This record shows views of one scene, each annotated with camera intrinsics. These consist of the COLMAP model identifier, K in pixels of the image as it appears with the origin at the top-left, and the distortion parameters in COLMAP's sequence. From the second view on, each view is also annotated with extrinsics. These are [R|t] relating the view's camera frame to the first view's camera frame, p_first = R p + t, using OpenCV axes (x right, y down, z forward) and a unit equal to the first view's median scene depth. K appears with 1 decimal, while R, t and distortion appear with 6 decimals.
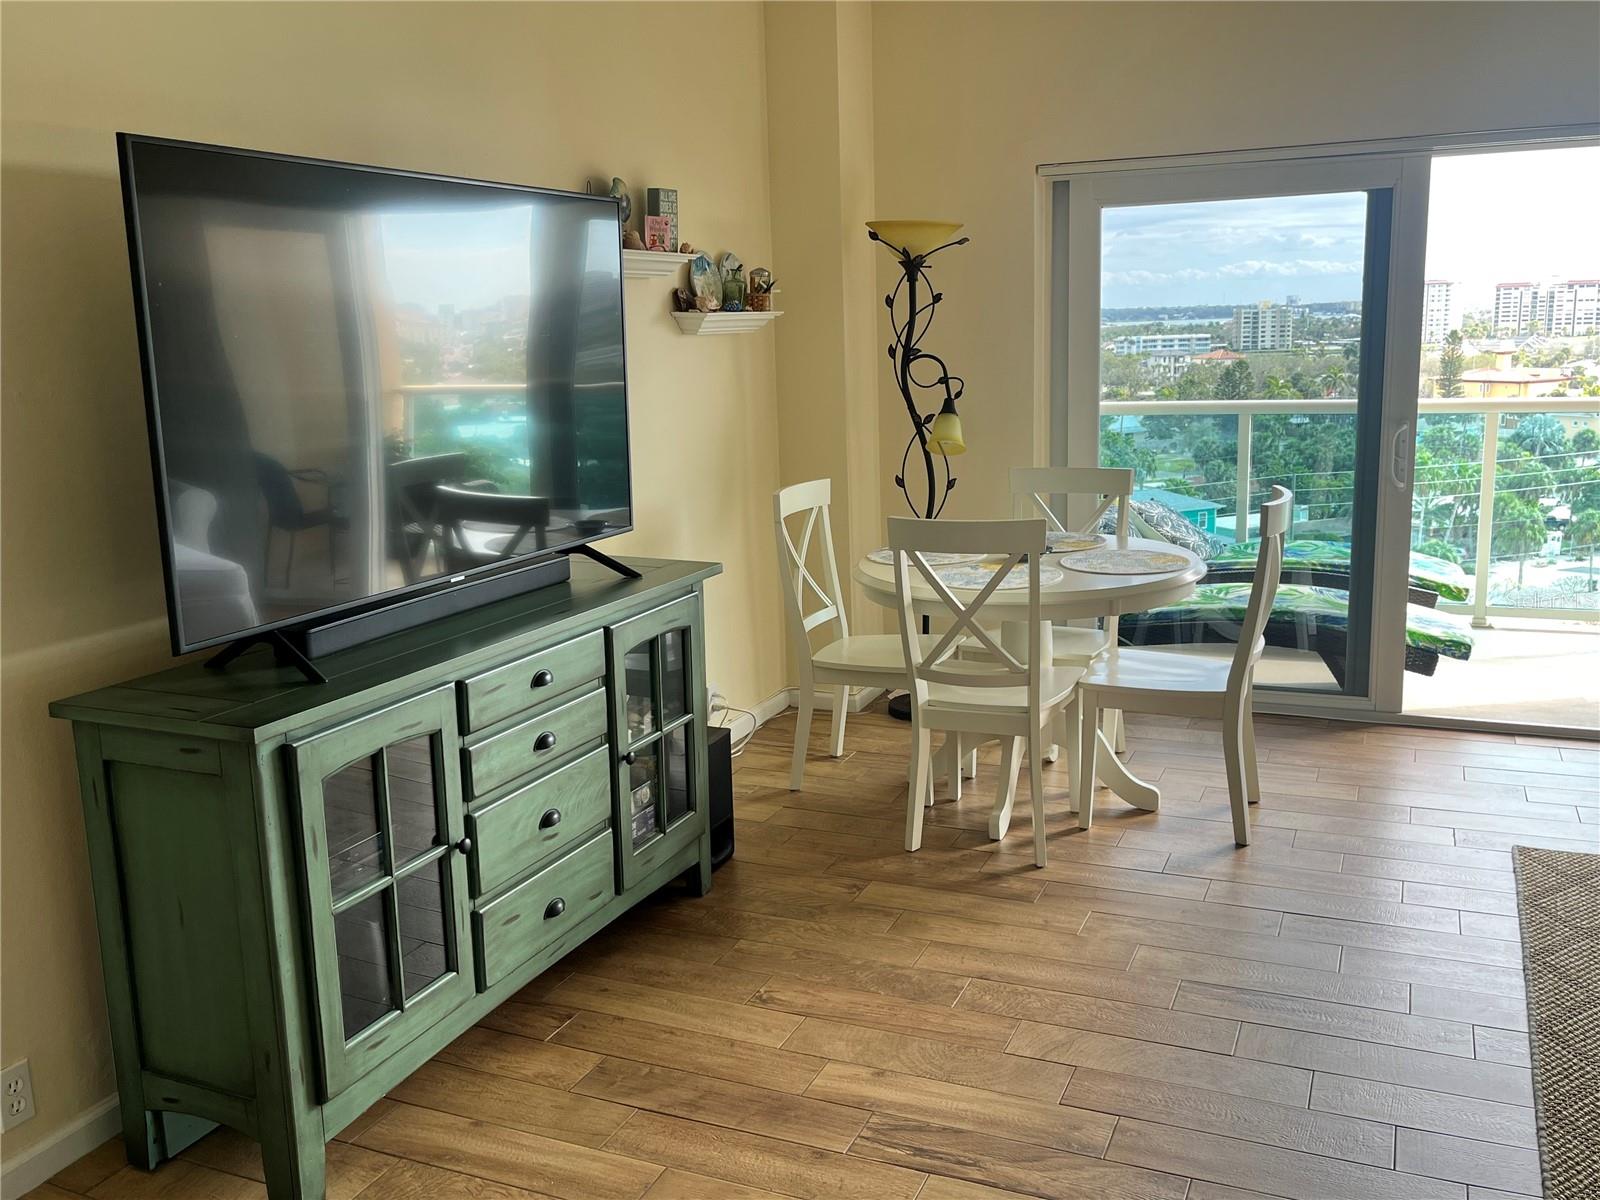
lens RADIAL K [[1401.3, 0, 806.7], [0, 1401.3, 606.4], [0, 0, 1]] dist [0.015844, -0.014330]
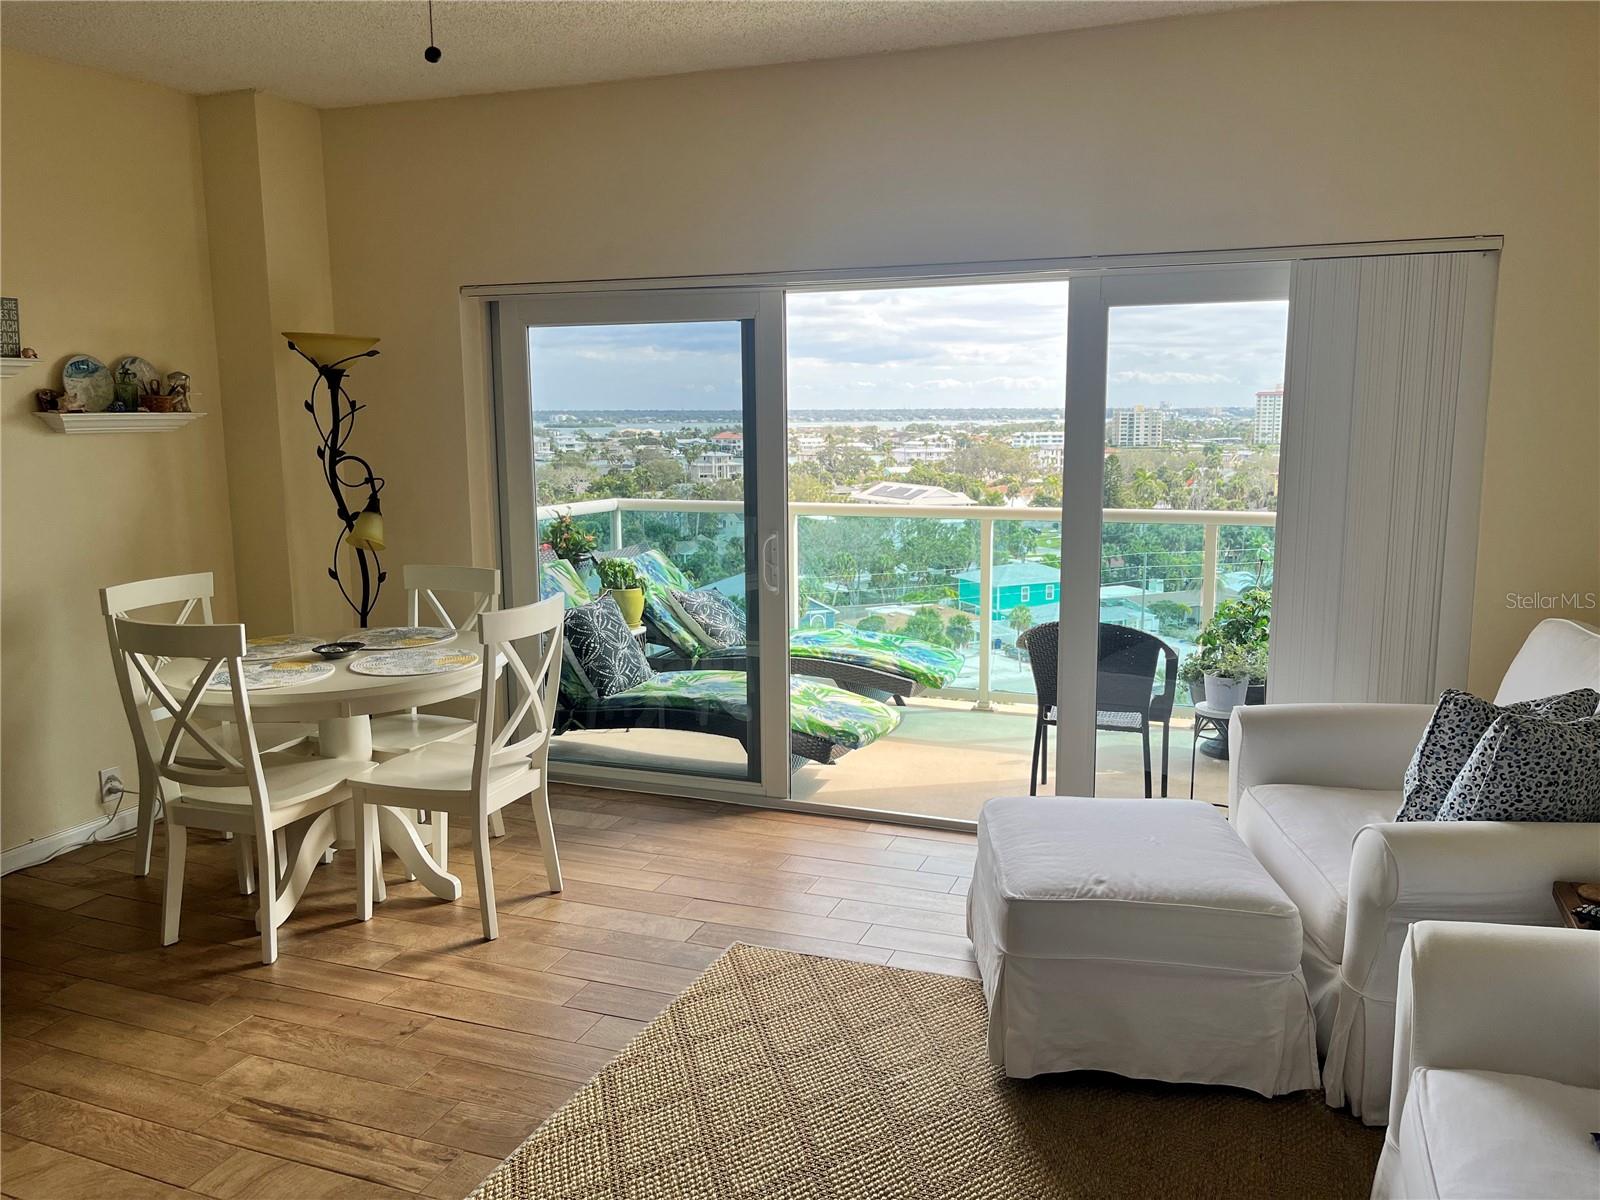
lens RADIAL K [[1213.7, 0, 813.3], [0, 1213.7, 591.6], [0, 0, 1]] dist [0.049511, -0.058187]
pose [[0.998504, 0.020026, 0.050879, 0.297813], [-0.017238, 0.998356, -0.054655, -0.024530], [-0.051890, 0.053696, 0.997208, 0.045094]]
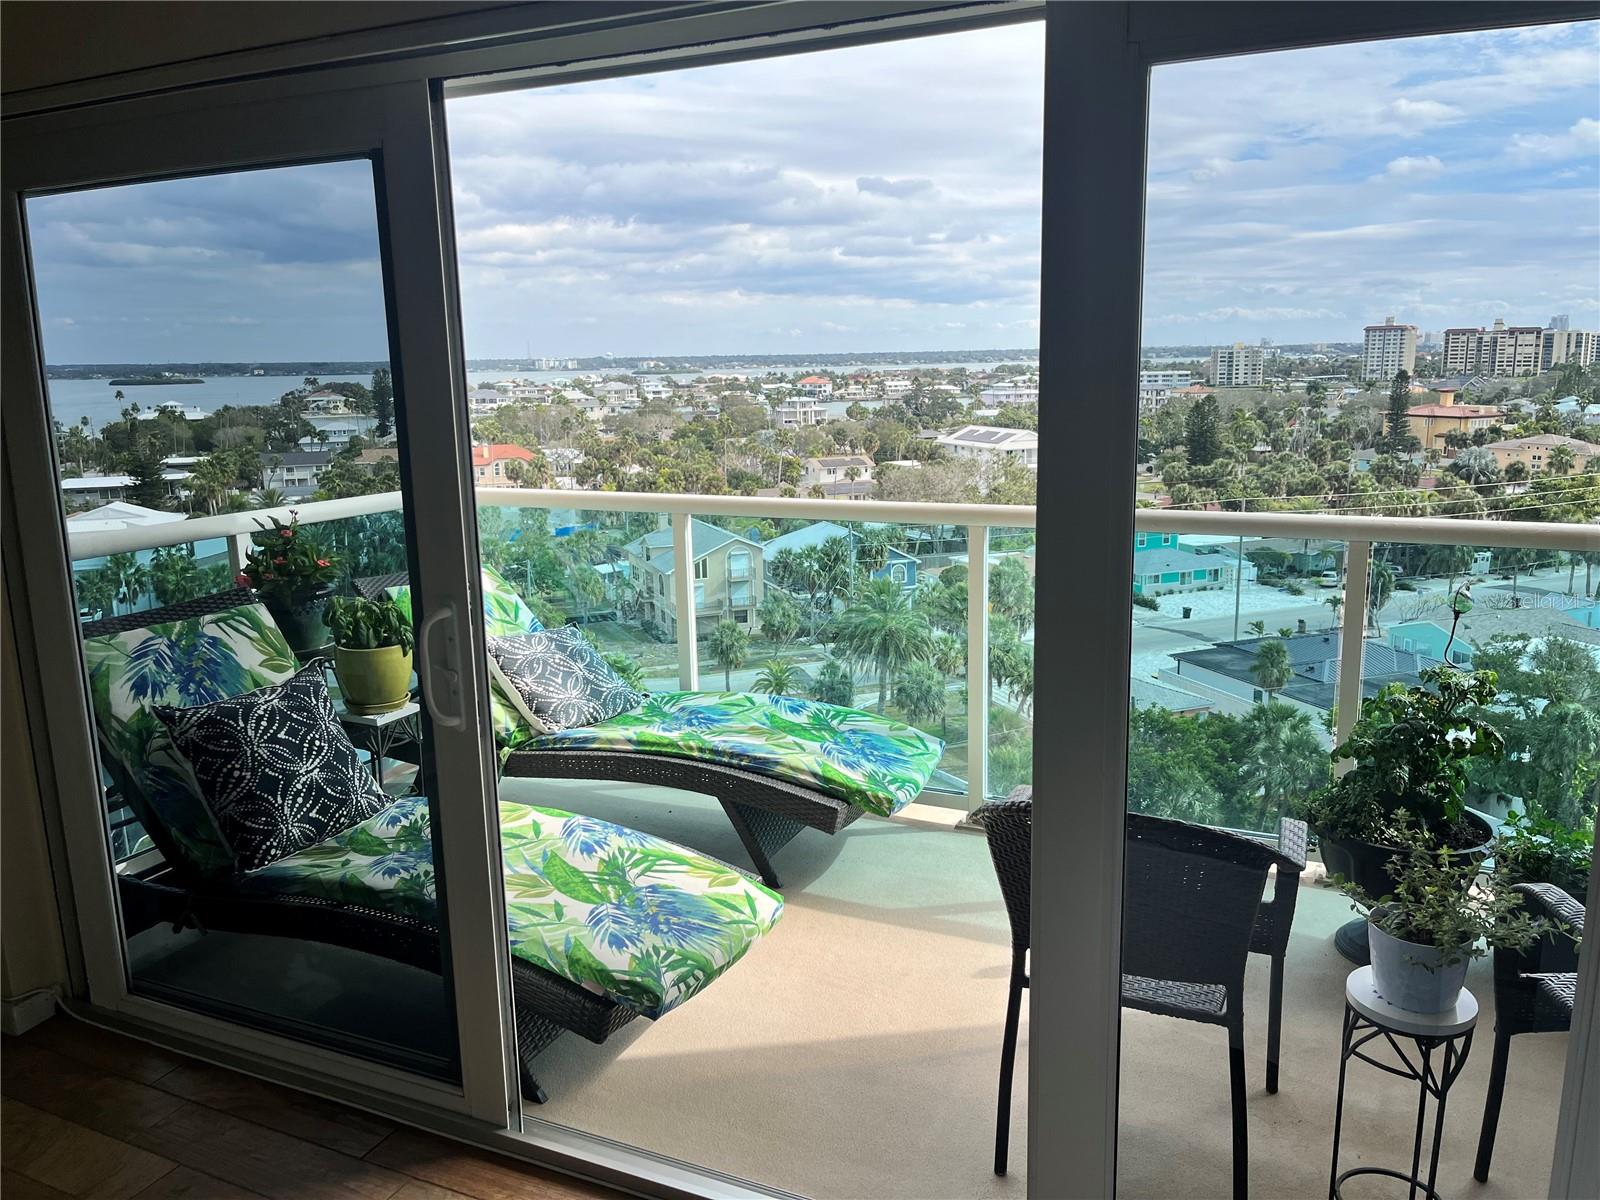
lens RADIAL K [[1213.7, 0, 817.4], [0, 1213.7, 590.8], [0, 0, 1]] dist [0.049511, -0.058187]
pose [[0.999697, 0.017277, -0.017544, 0.415103], [-0.017437, 0.999807, -0.009049, -0.097625], [0.017384, 0.009353, 0.999805, 0.400721]]
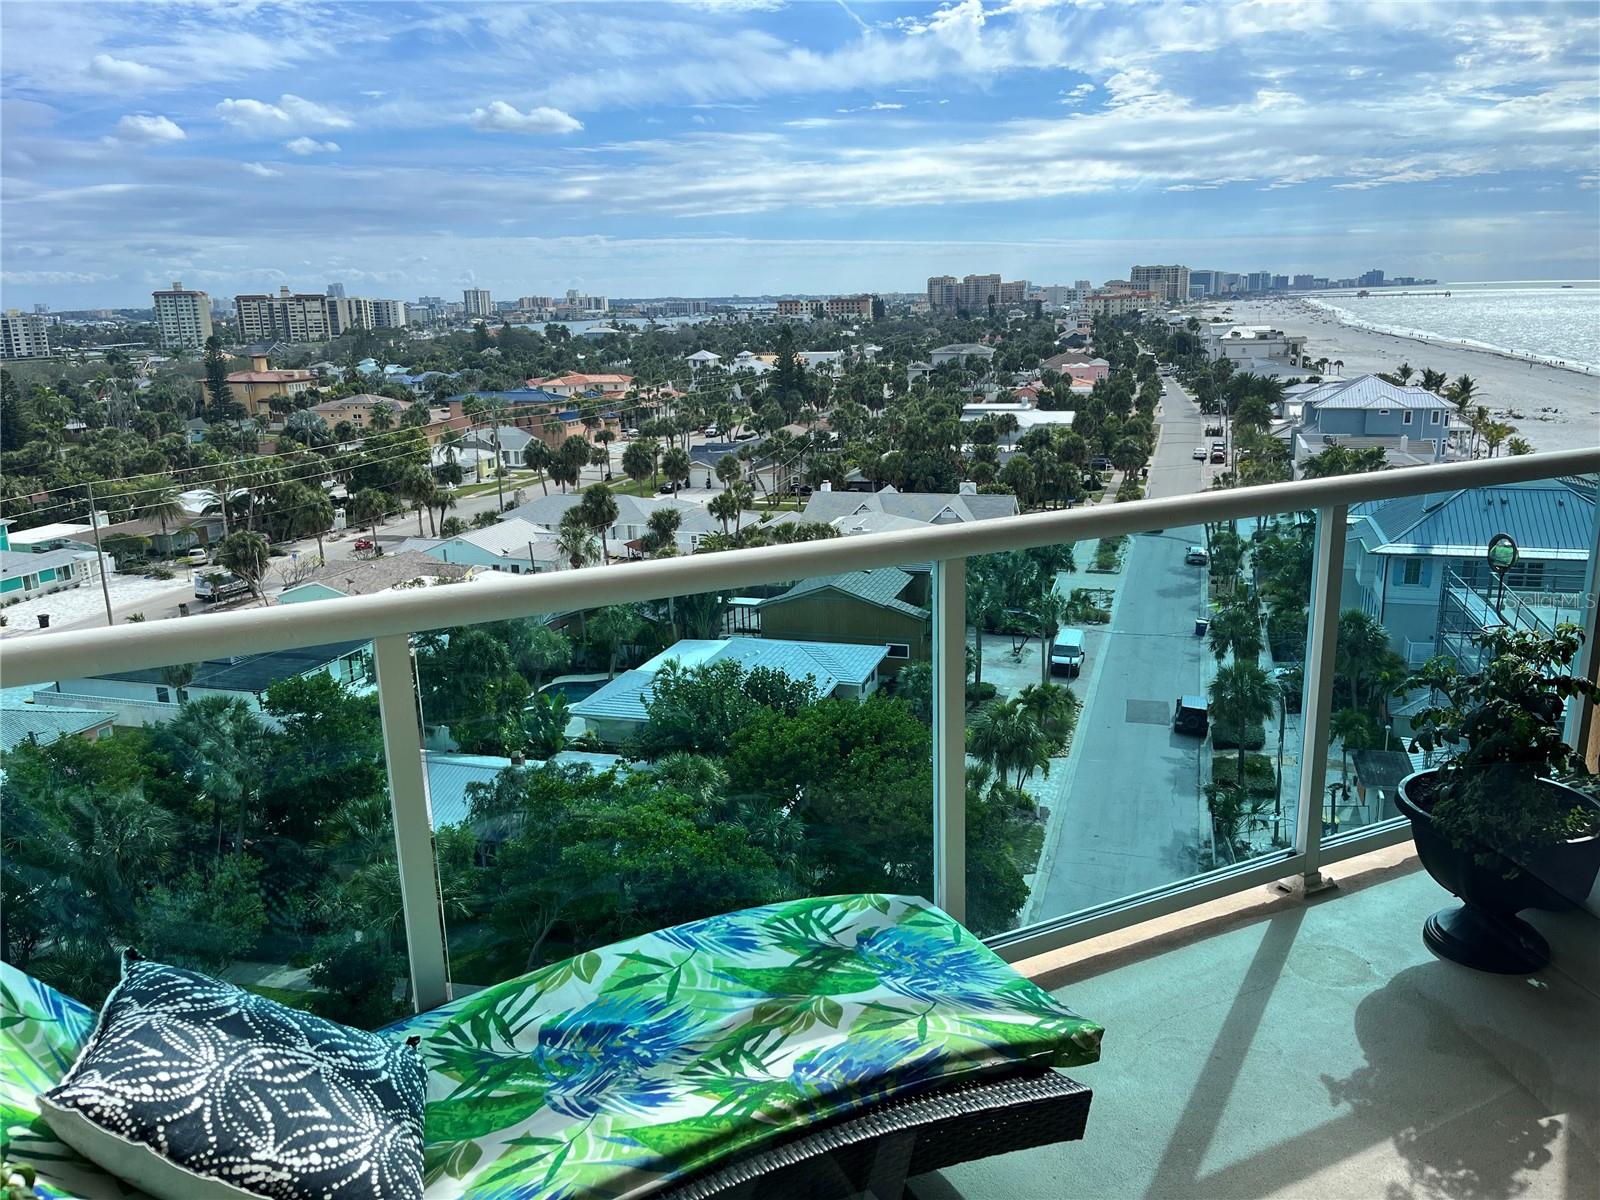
lens RADIAL K [[1213.7, 0, 804.7], [0, 1213.7, 596.3], [0, 0, 1]] dist [0.049511, -0.058187]
pose [[0.643640, -0.166771, 0.746937, 0.169282], [0.155613, 0.984100, 0.085631, -0.163195], [-0.749341, 0.061117, 0.659358, 0.775924]]
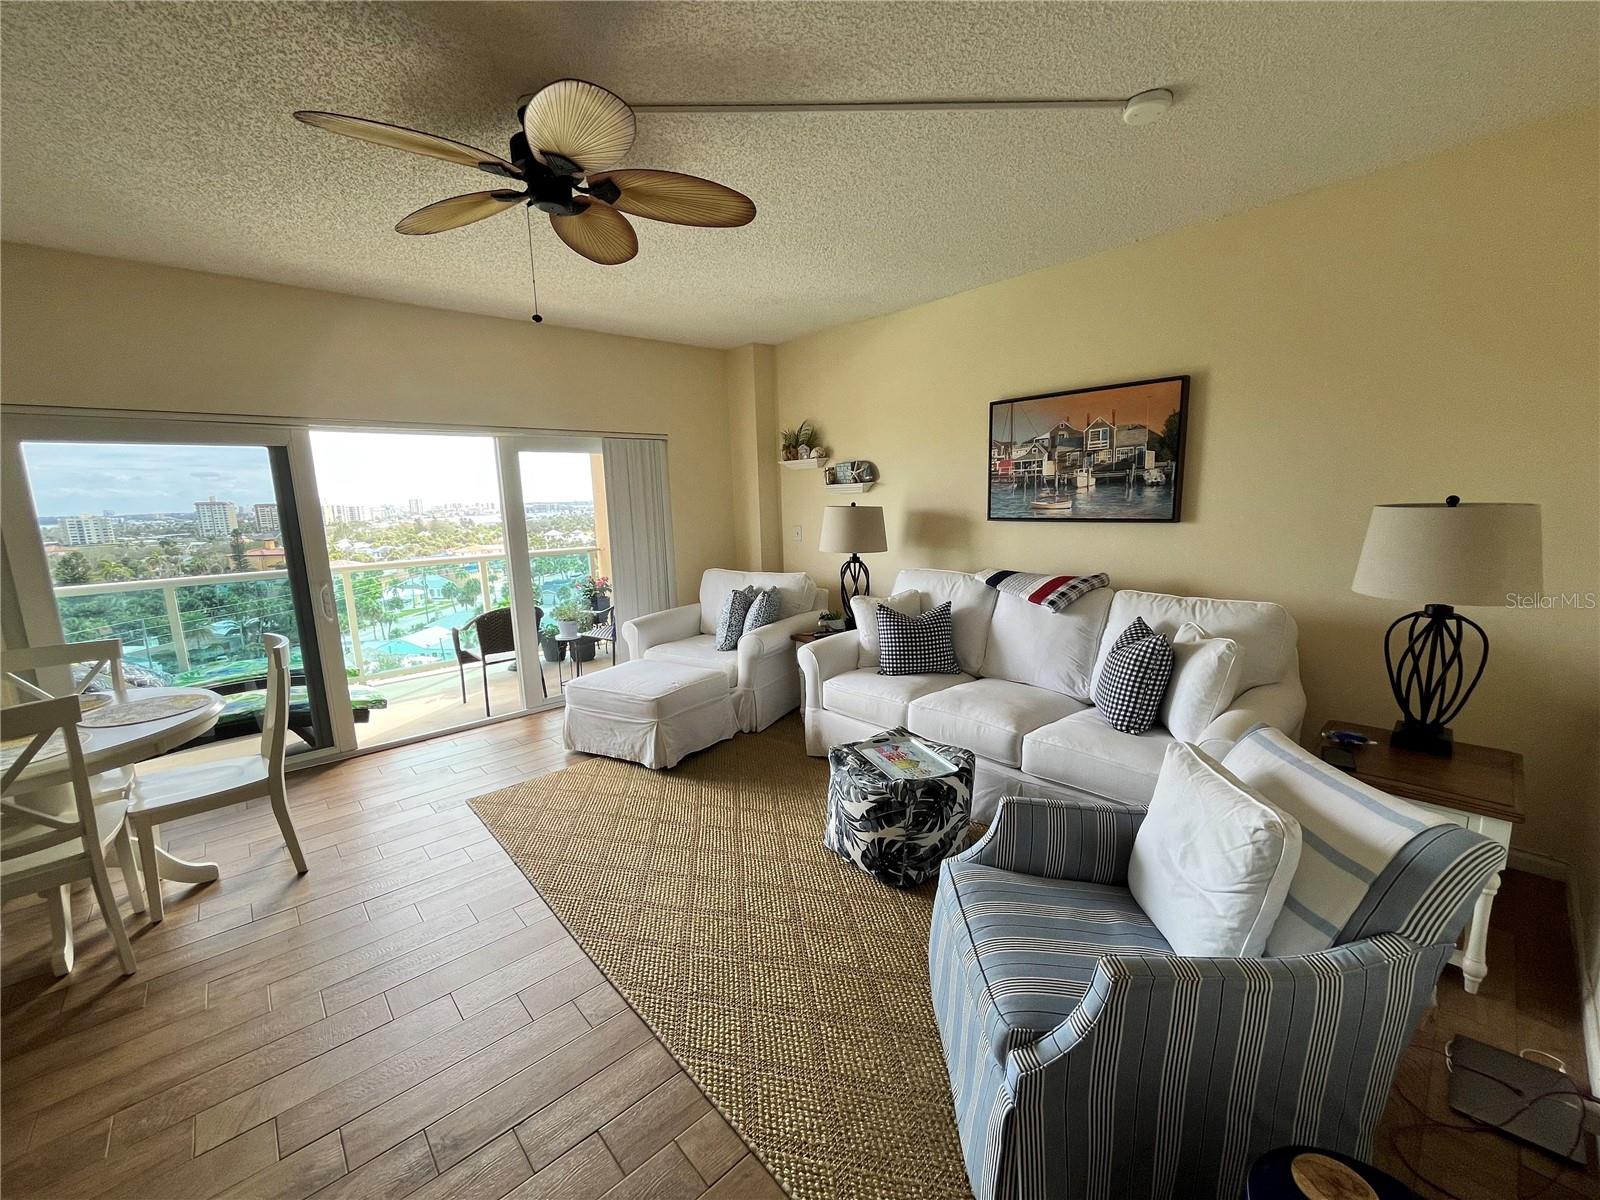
lens RADIAL K [[642.2, 0, 795.7], [0, 642.2, 602.6], [0, 0, 1]] dist [-0.001689, -0.000962]
pose [[0.415649, -0.129517, 0.900256, -0.029837], [0.196441, 0.979231, 0.050181, -0.025589], [-0.888058, 0.155990, 0.432458, 0.115764]]
